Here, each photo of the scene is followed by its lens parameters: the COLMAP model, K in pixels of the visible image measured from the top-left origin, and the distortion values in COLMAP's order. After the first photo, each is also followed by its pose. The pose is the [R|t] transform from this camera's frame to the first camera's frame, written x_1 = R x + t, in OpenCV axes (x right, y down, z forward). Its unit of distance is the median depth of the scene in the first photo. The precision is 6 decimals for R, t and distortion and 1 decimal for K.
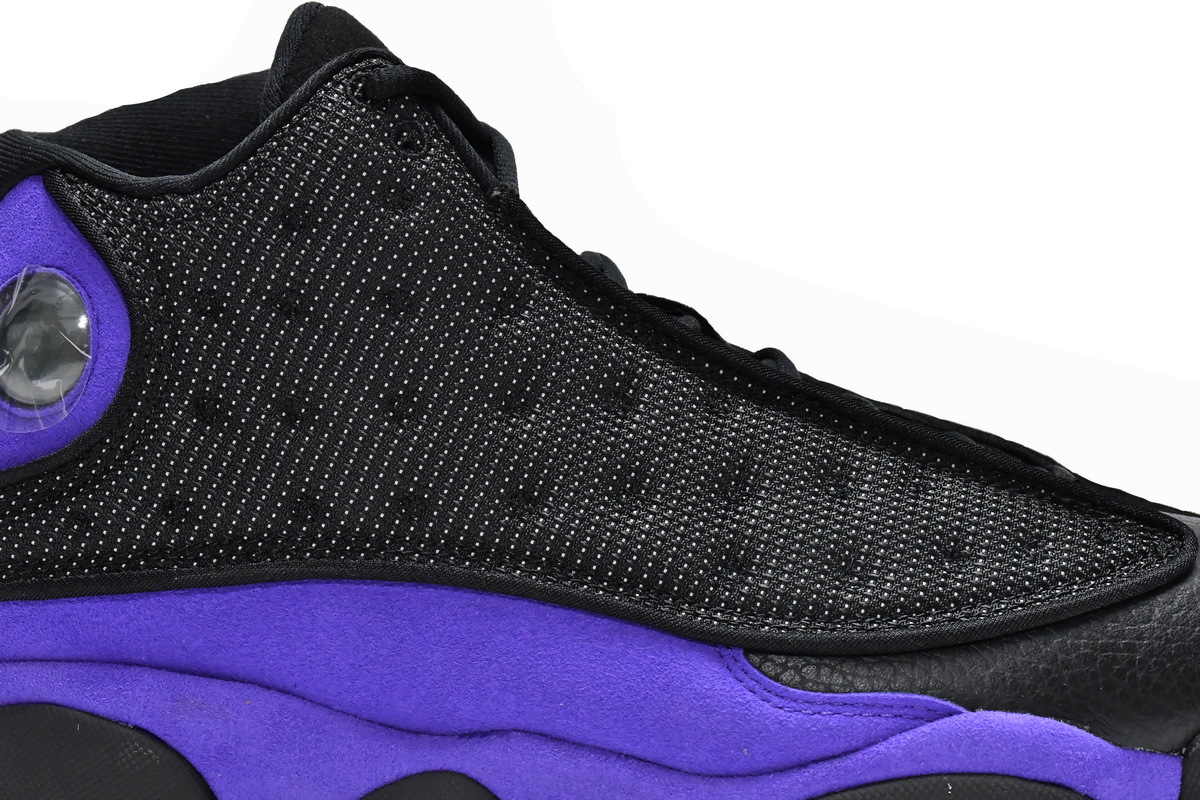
lens RADIAL K [[3386.7, 0, 600.2], [0, 3386.7, 398.8], [0, 0, 1]] dist [-0.069831, 0.000000]
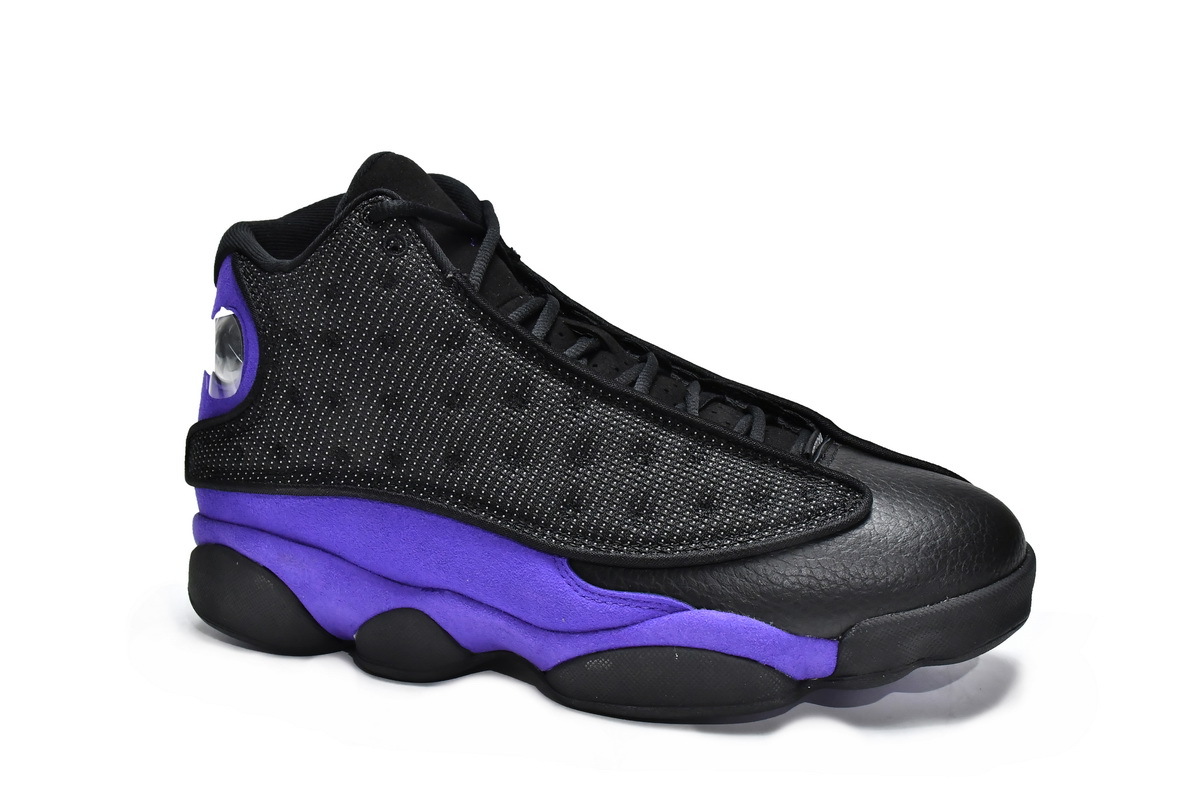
lens RADIAL K [[1426.0, 0, 590.8], [0, 1426.0, 404.3], [0, 0, 1]] dist [-0.030596, 0.000000]
pose [[0.948913, 0.052994, -0.311056, 0.265702], [-0.001678, 0.986629, 0.162971, -0.115170], [0.315533, -0.154123, 0.936315, 0.349473]]
